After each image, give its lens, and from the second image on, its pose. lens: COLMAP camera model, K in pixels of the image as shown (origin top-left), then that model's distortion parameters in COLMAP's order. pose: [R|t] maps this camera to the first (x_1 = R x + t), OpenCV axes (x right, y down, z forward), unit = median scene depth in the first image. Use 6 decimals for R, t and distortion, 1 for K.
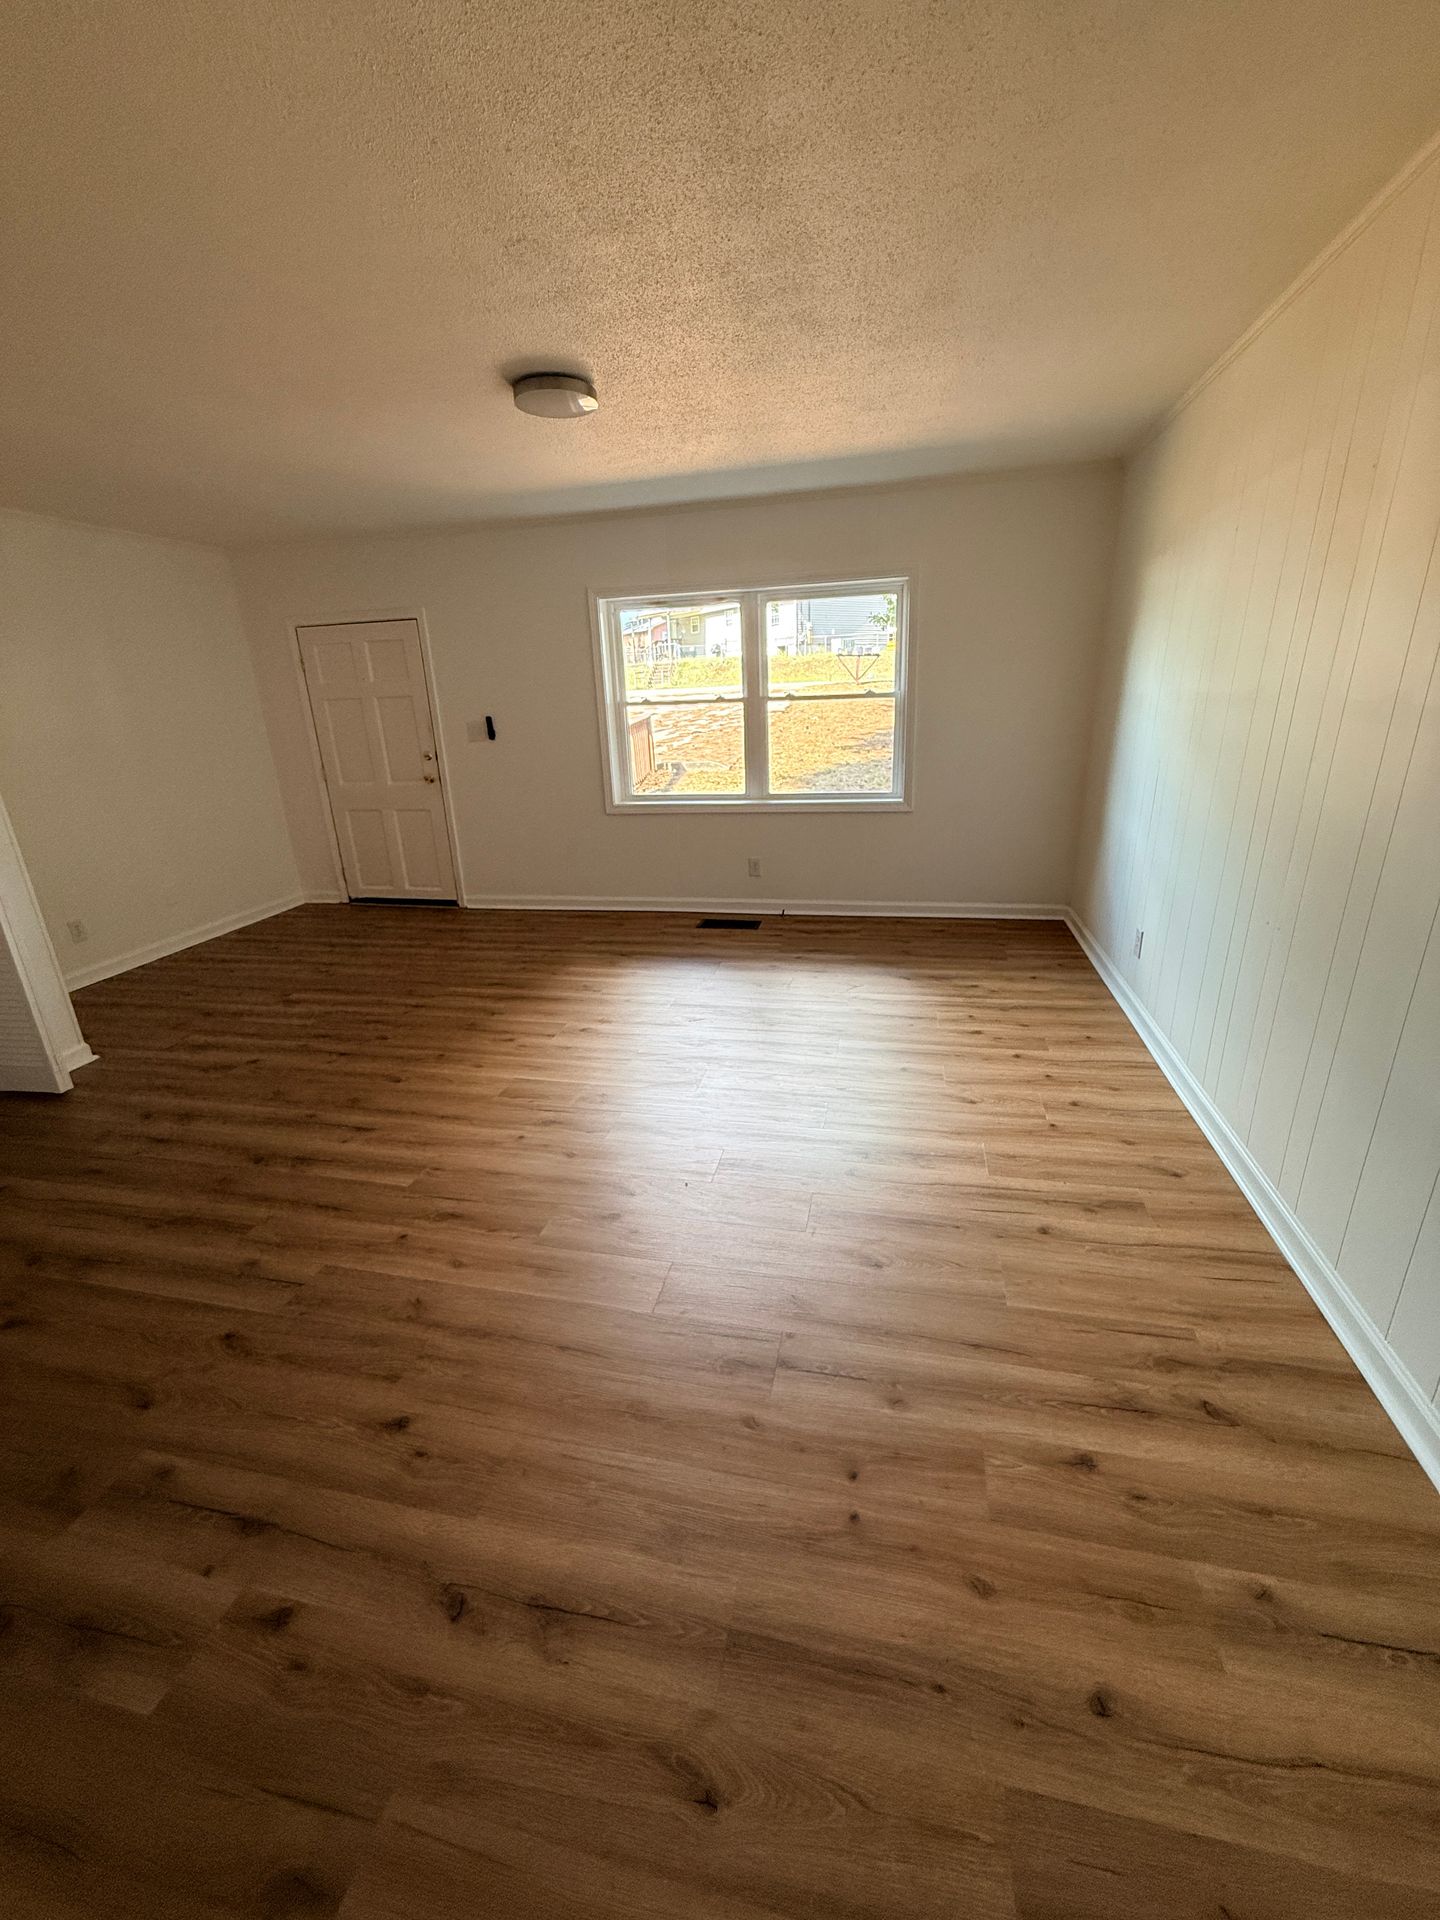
lens RADIAL K [[762.0, 0, 720.0], [0, 762.0, 960.0], [0, 0, 1]] dist [-0.000204, 0.000059]
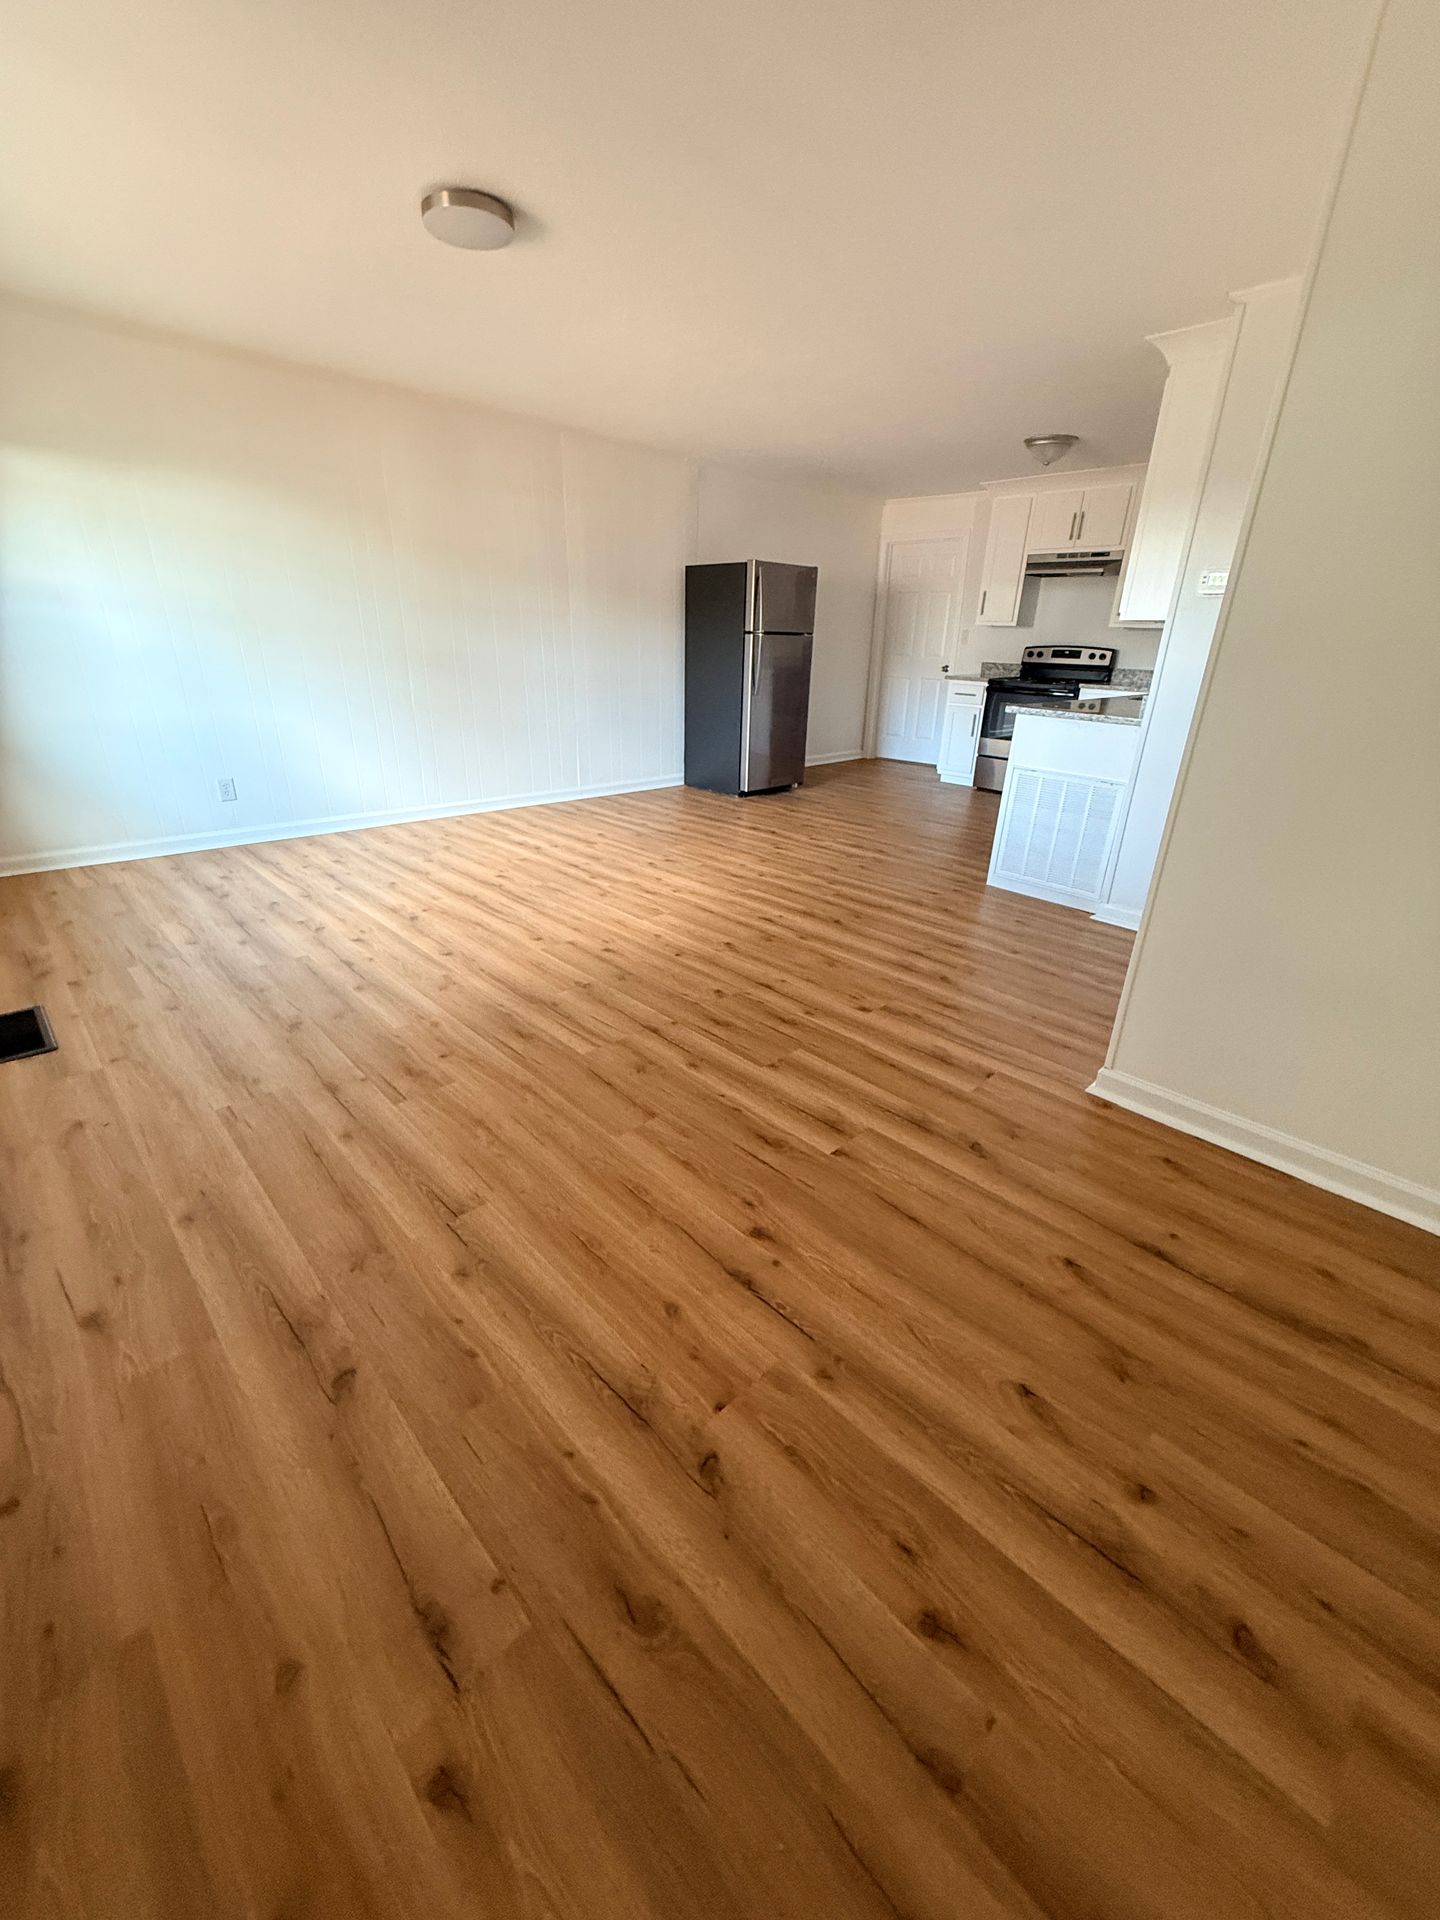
lens RADIAL K [[762.0, 0, 720.0], [0, 762.0, 960.0], [0, 0, 1]] dist [-0.000204, 0.000059]
pose [[-0.835826, -0.201092, 0.510839, -0.858026], [0.186961, 0.770617, 0.609257, -0.421150], [-0.516178, 0.604740, -0.606506, 1.486731]]
